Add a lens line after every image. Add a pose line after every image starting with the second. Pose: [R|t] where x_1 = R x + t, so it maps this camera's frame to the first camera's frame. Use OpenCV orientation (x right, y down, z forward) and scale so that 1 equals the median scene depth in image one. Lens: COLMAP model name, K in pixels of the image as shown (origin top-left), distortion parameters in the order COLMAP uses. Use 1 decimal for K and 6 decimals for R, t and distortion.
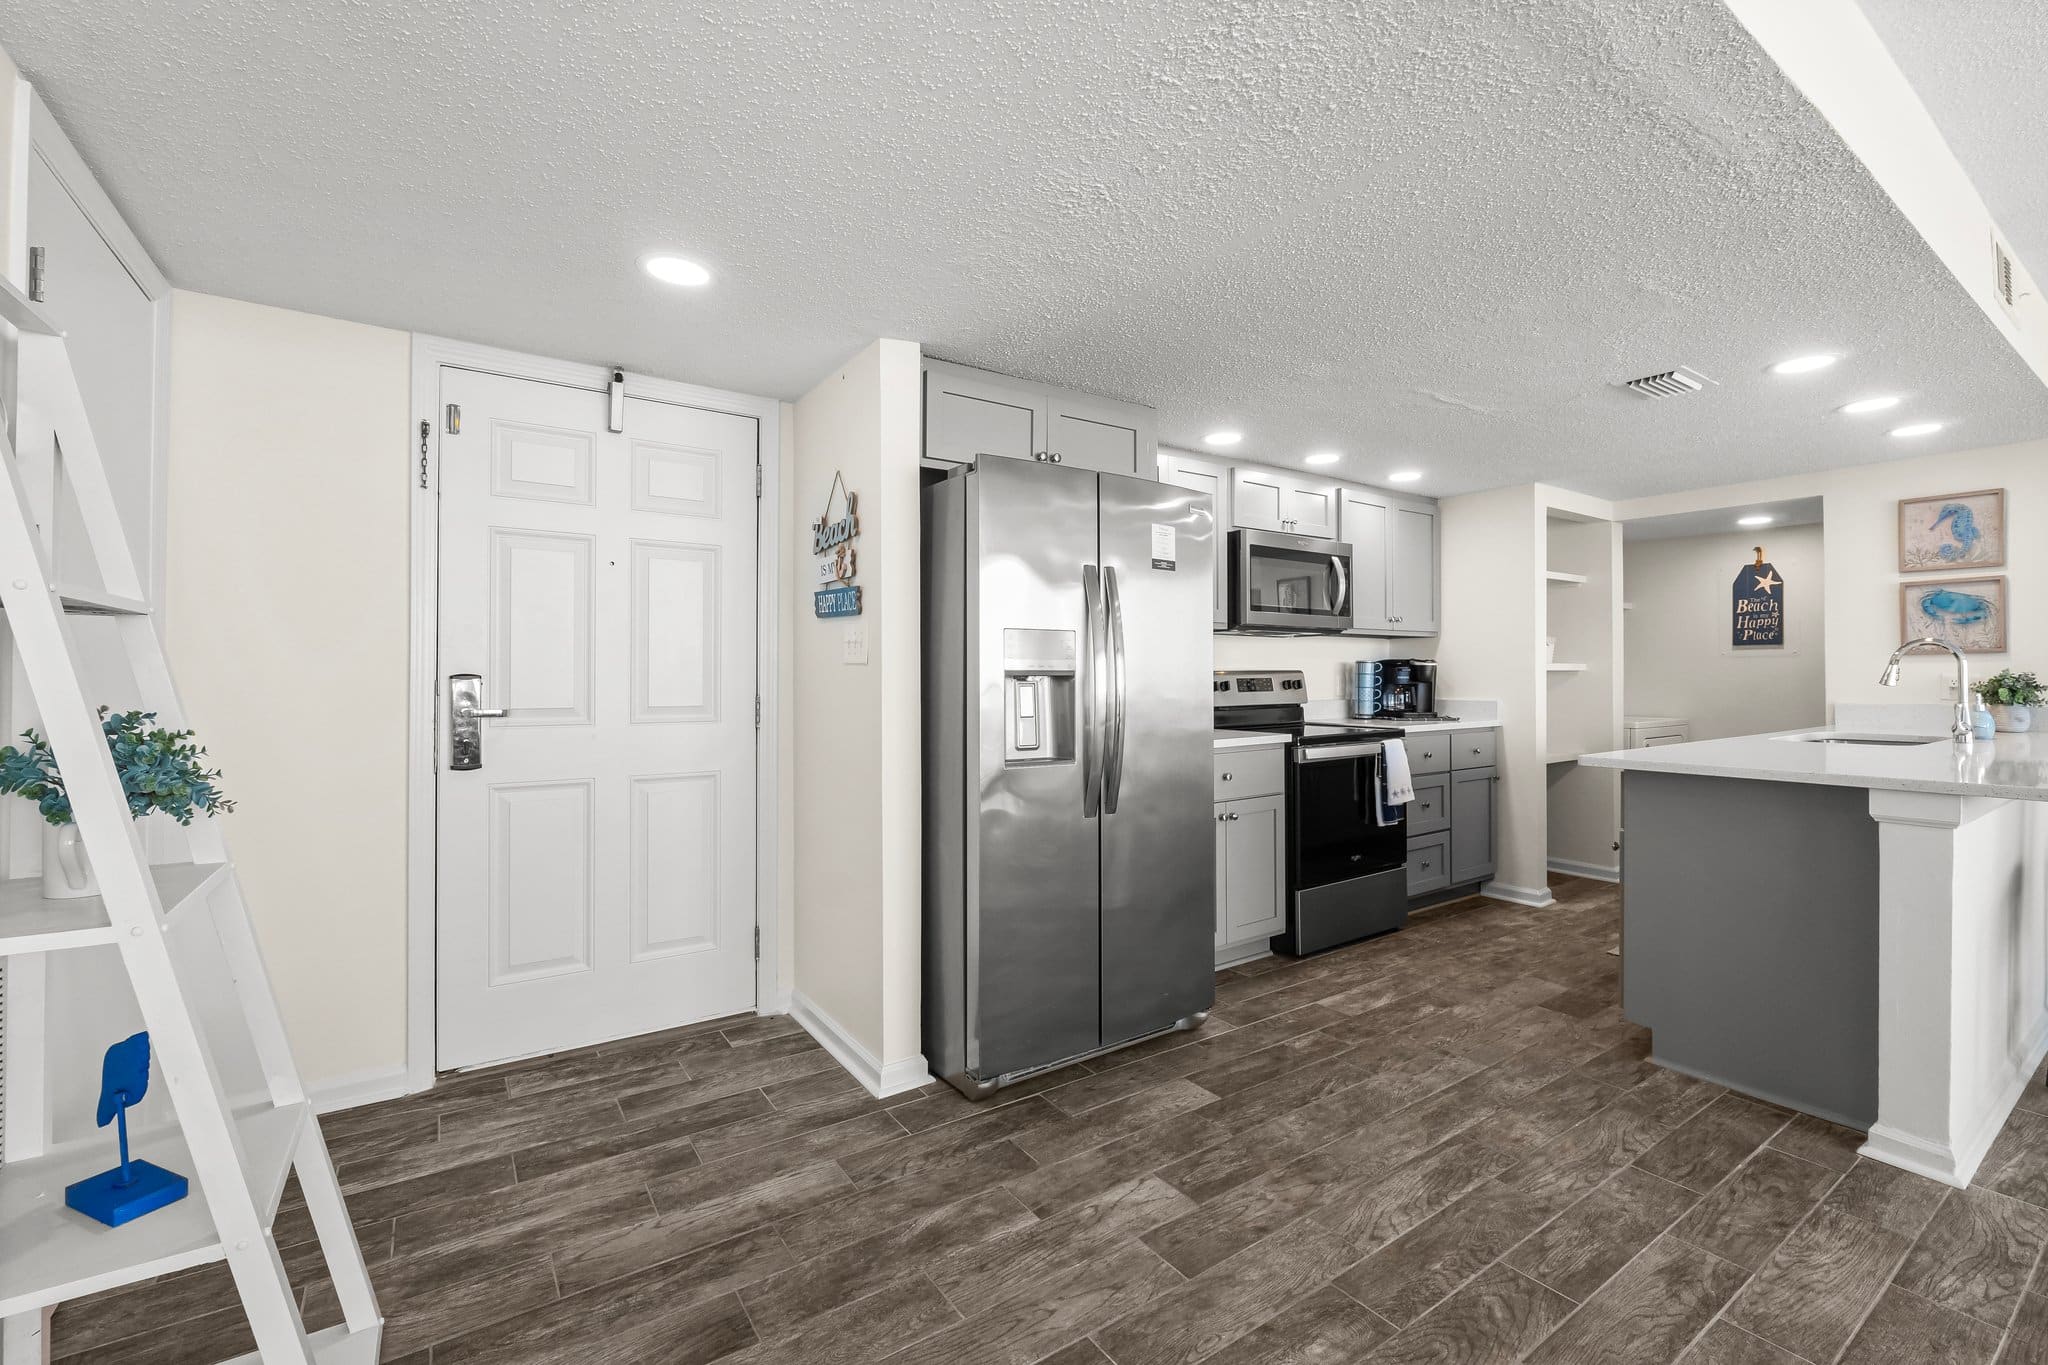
lens RADIAL K [[870.3, 0, 1030.3], [0, 870.3, 674.5], [0, 0, 1]] dist [-0.008717, -0.000132]
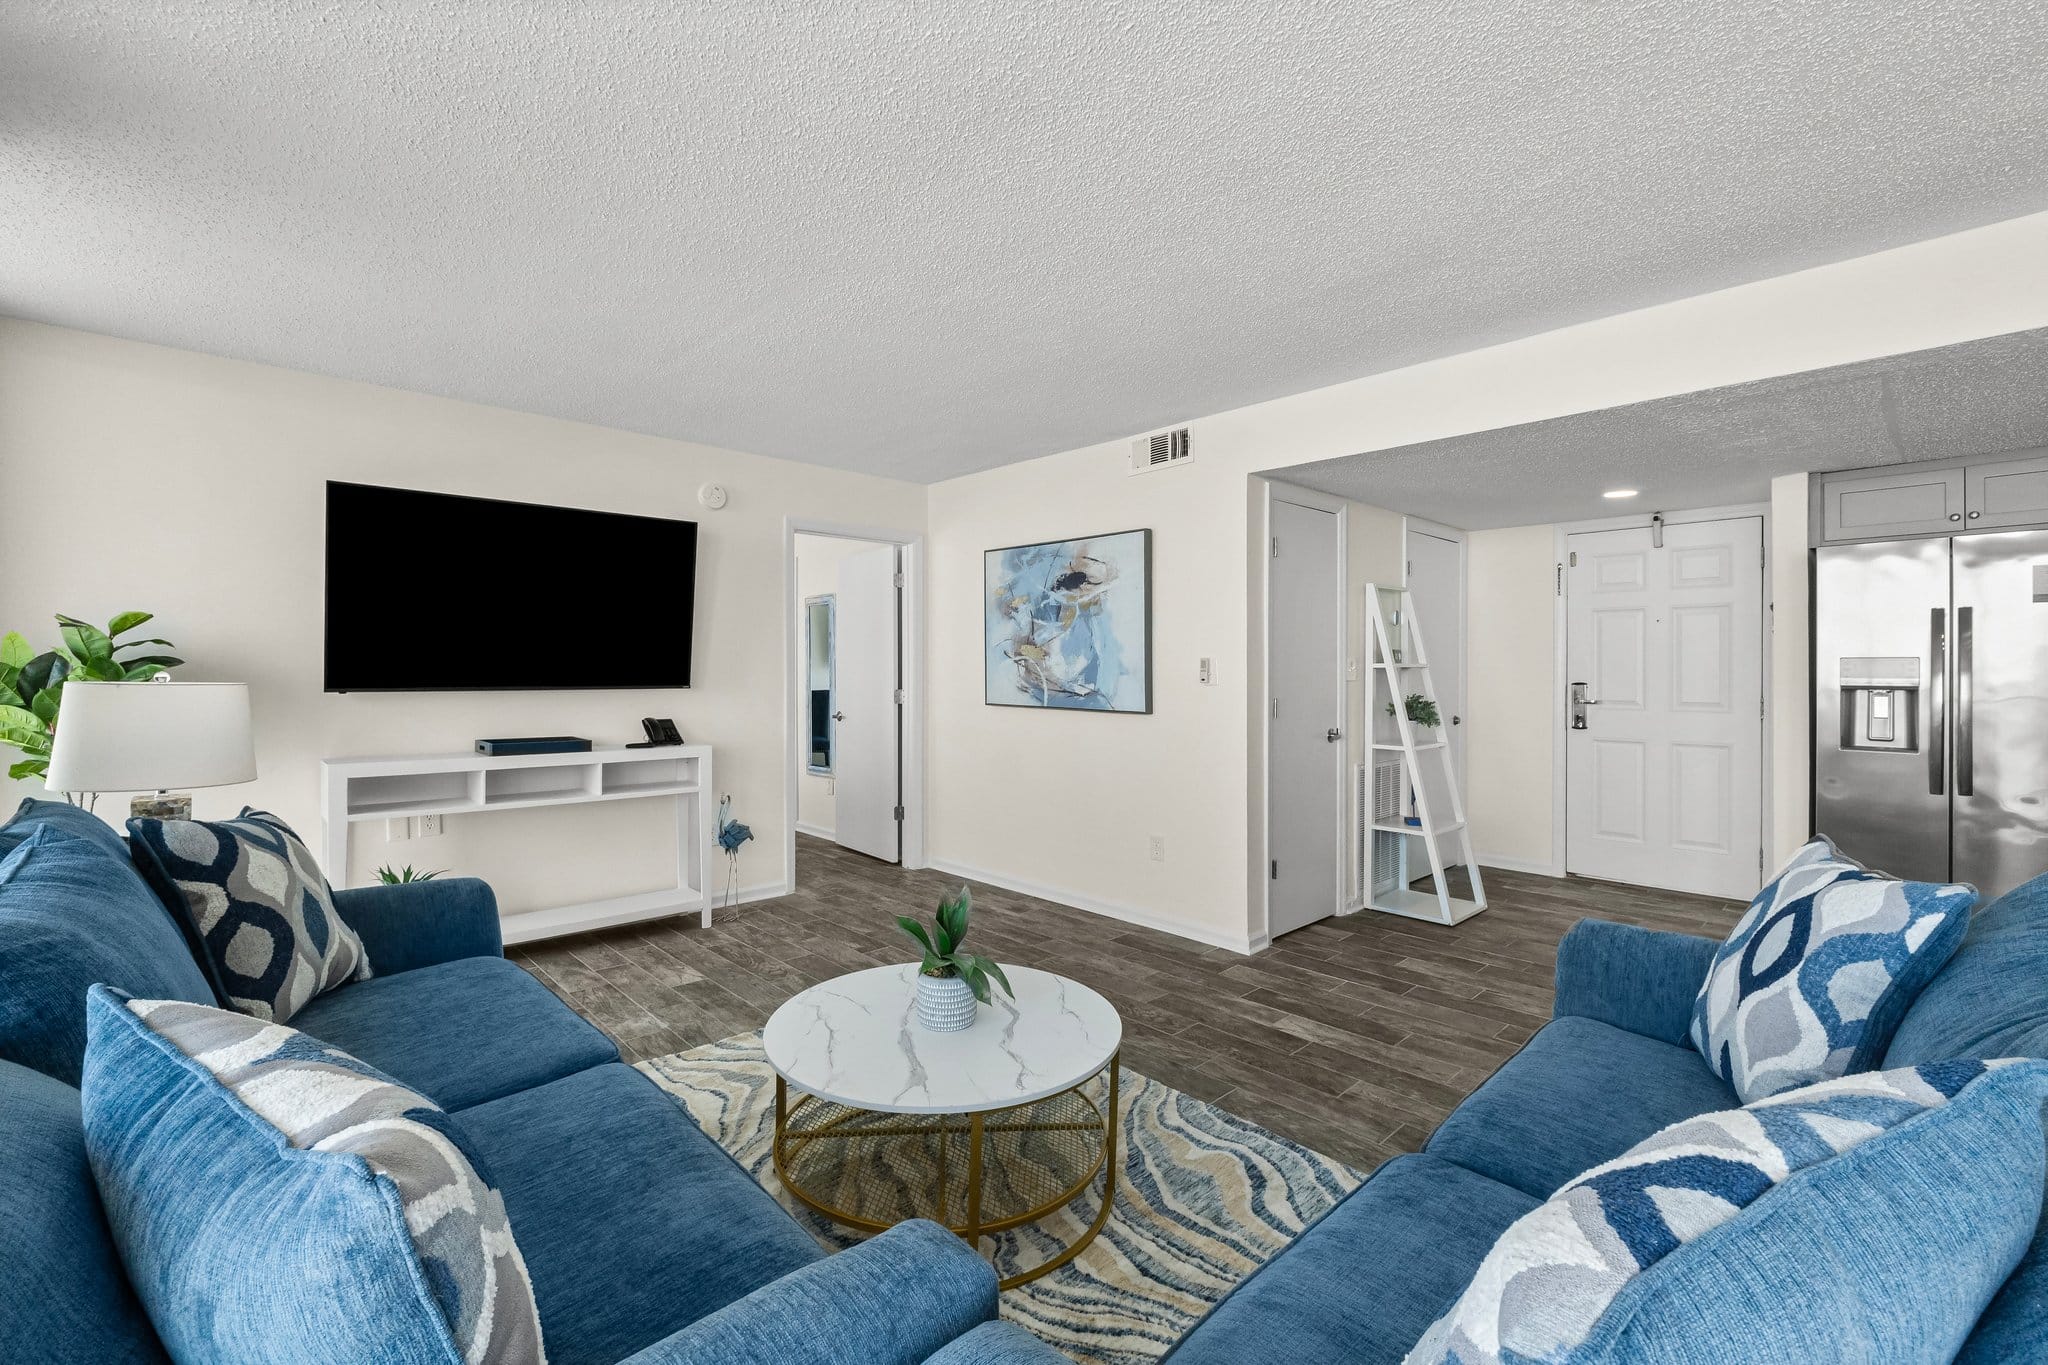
lens RADIAL K [[876.0, 0, 1030.9], [0, 876.0, 678.5], [0, 0, 1]] dist [-0.007427, 0.000327]
pose [[0.156290, 0.012372, -0.987634, 0.782685], [0.005238, 0.999897, 0.013355, -0.028486], [0.987697, -0.007261, 0.156209, -0.399531]]
